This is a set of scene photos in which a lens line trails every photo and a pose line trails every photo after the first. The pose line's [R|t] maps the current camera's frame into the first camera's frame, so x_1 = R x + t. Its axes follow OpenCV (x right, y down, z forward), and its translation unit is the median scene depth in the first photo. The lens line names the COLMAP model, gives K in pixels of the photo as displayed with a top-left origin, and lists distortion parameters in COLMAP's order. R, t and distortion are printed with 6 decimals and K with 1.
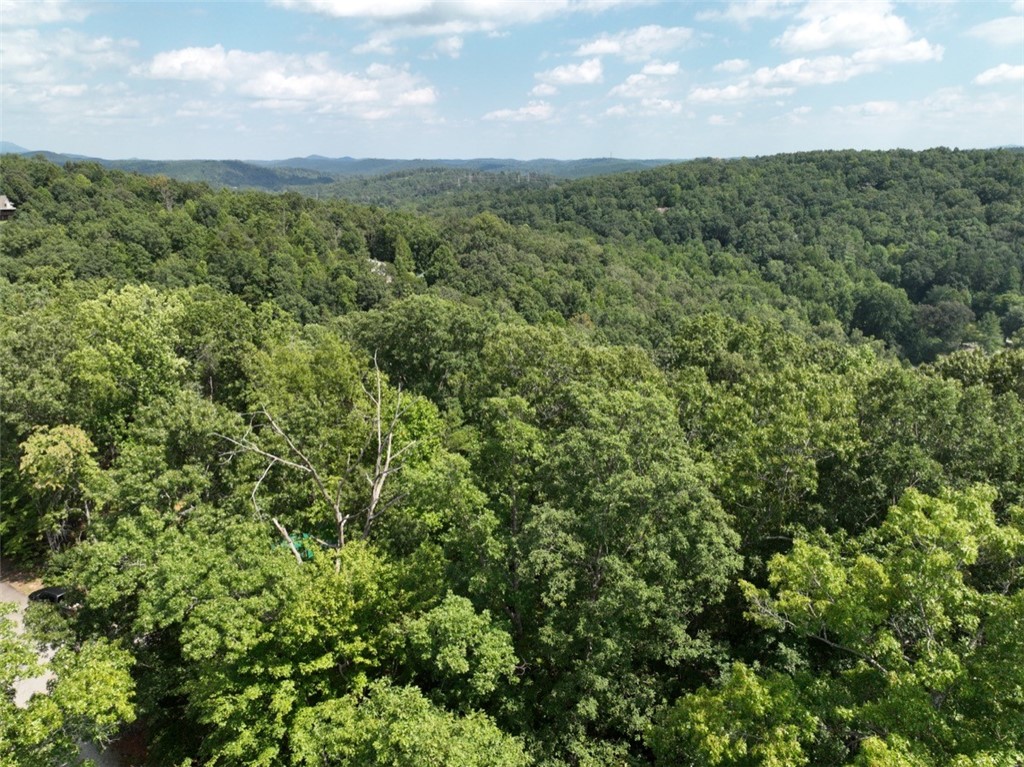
lens RADIAL K [[728.7, 0, 512.6], [0, 728.7, 383.3], [0, 0, 1]] dist [0.004666, 0.022192]
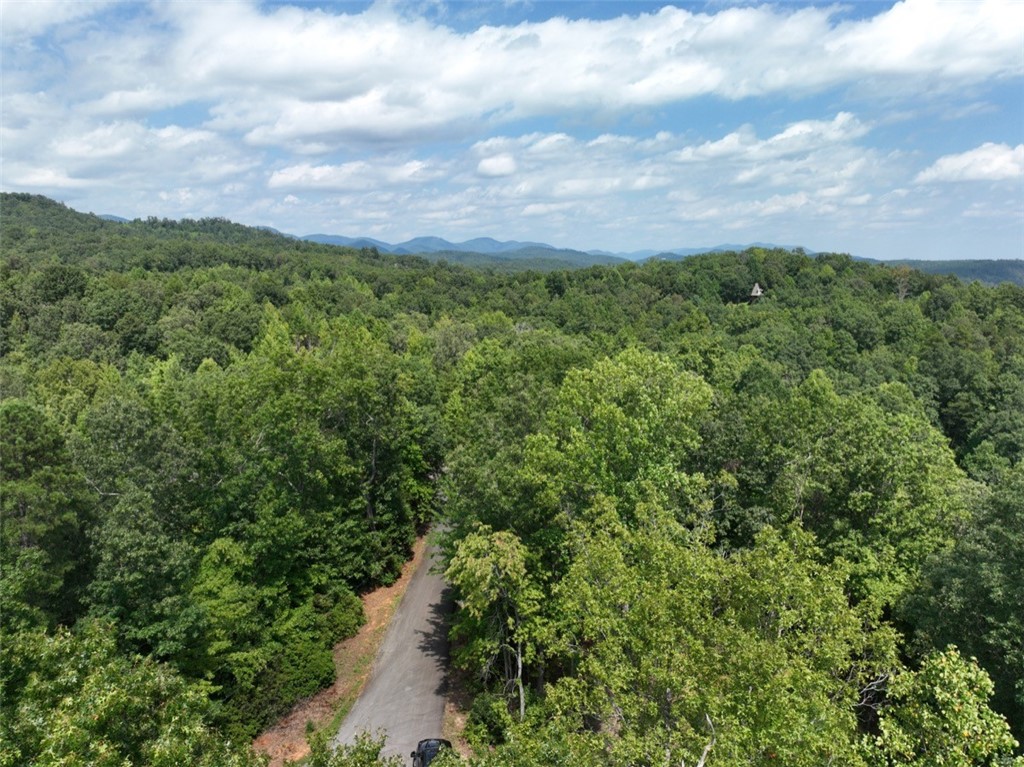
lens RADIAL K [[728.7, 0, 514.3], [0, 728.7, 383.3], [0, 0, 1]] dist [0.004666, 0.022192]
pose [[0.590653, 0.138858, -0.794888, -0.013039], [-0.238949, 0.971000, -0.007931, -0.017809], [0.770735, 0.194623, 0.606704, 0.119515]]
